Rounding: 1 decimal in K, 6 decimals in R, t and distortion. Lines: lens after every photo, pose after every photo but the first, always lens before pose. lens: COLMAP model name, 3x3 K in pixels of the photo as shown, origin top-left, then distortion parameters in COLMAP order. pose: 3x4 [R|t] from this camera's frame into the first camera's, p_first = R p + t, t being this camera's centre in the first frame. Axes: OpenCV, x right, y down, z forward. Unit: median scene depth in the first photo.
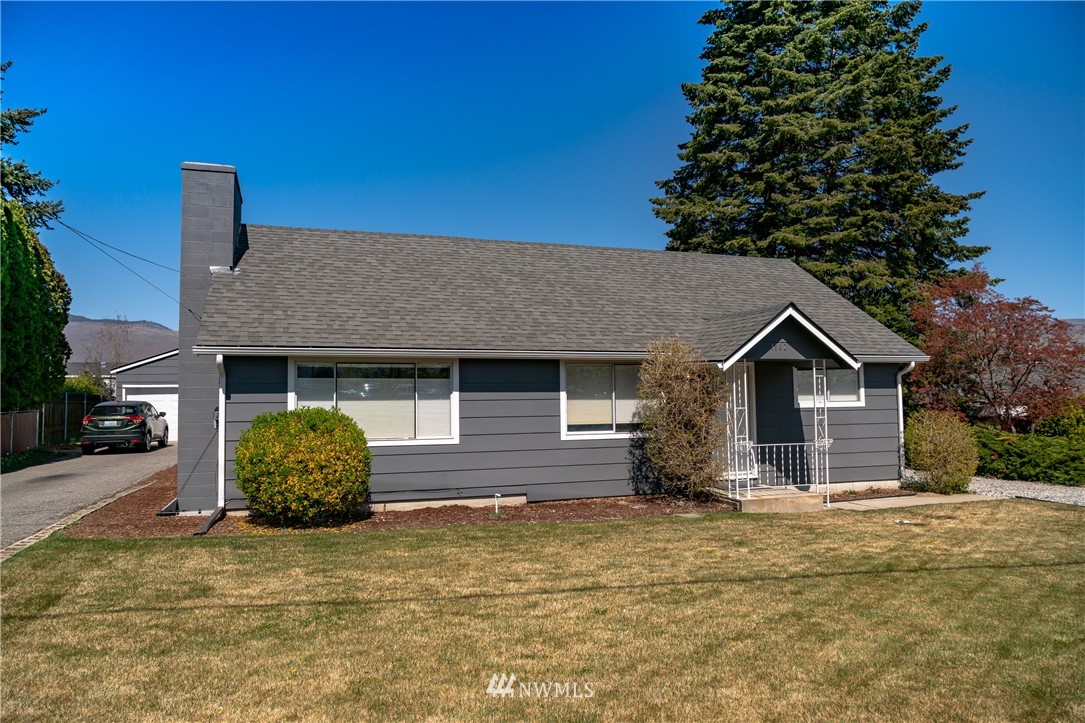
lens RADIAL K [[717.9, 0, 542.5], [0, 717.9, 361.5], [0, 0, 1]] dist [-0.030259, 0.002002]
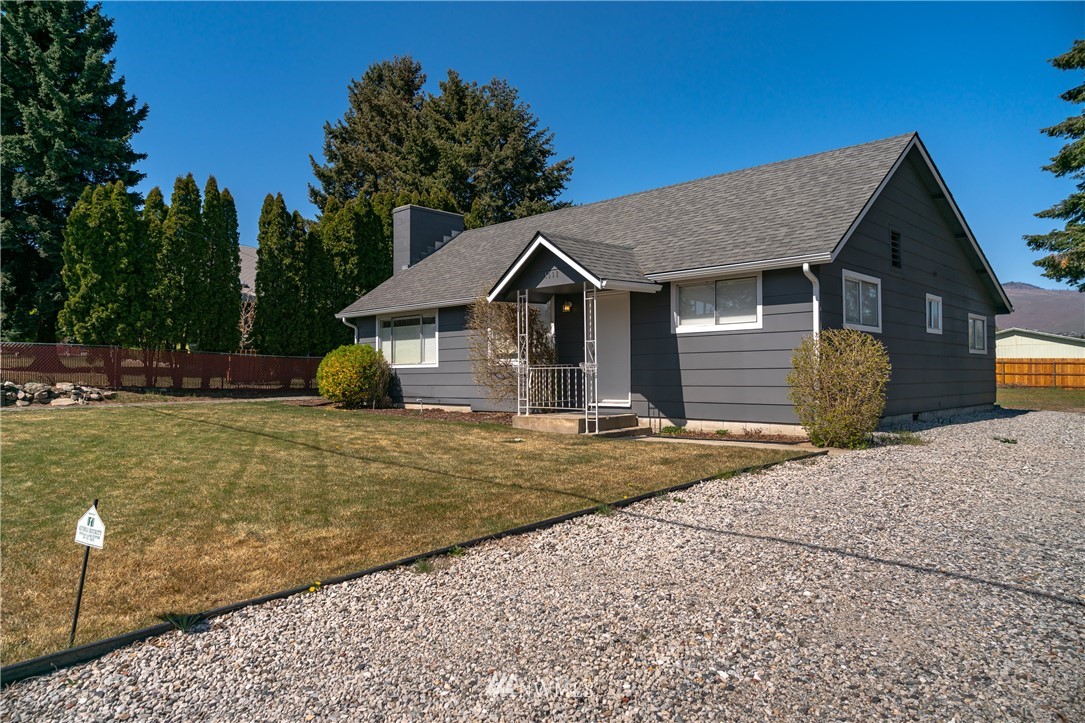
lens RADIAL K [[717.9, 0, 542.5], [0, 717.9, 361.5], [0, 0, 1]] dist [-0.030259, 0.002002]
pose [[0.456480, -0.010052, -0.889677, 1.075207], [0.053482, 0.998438, 0.016160, 0.075673], [0.888125, -0.054958, 0.456305, 0.436107]]
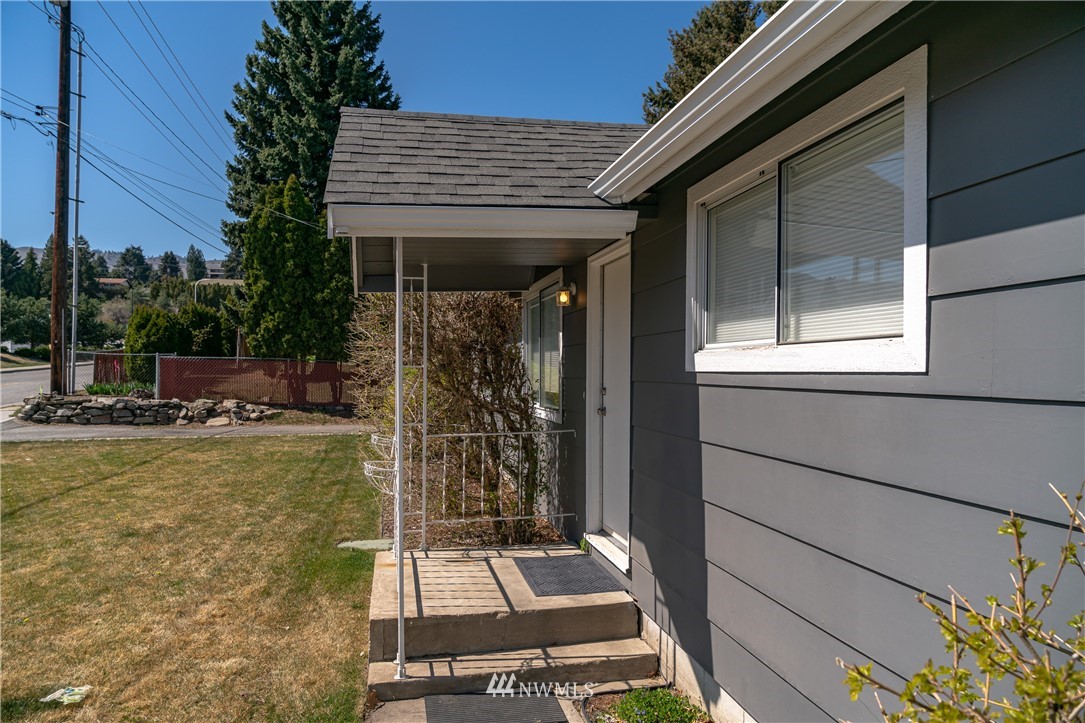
lens RADIAL K [[717.9, 0, 542.5], [0, 717.9, 361.5], [0, 0, 1]] dist [-0.030259, 0.002002]
pose [[-0.127571, 0.001209, -0.991829, 0.618757], [0.055390, 0.998447, -0.005907, 0.058873], [0.990282, -0.055691, -0.127440, 0.972172]]
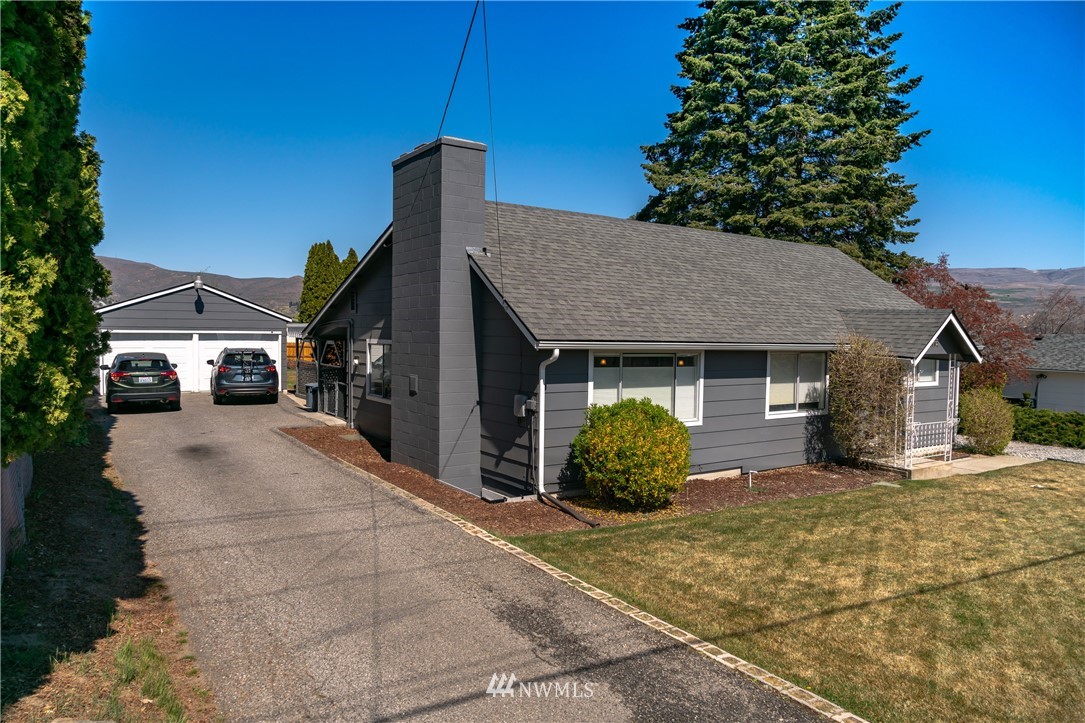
lens RADIAL K [[717.9, 0, 542.5], [0, 717.9, 361.5], [0, 0, 1]] dist [-0.030259, 0.002002]
pose [[0.965671, 0.017992, 0.259143, -0.541731], [-0.043479, 0.994720, 0.092957, -0.064341], [-0.256102, -0.101033, 0.961355, 0.001681]]
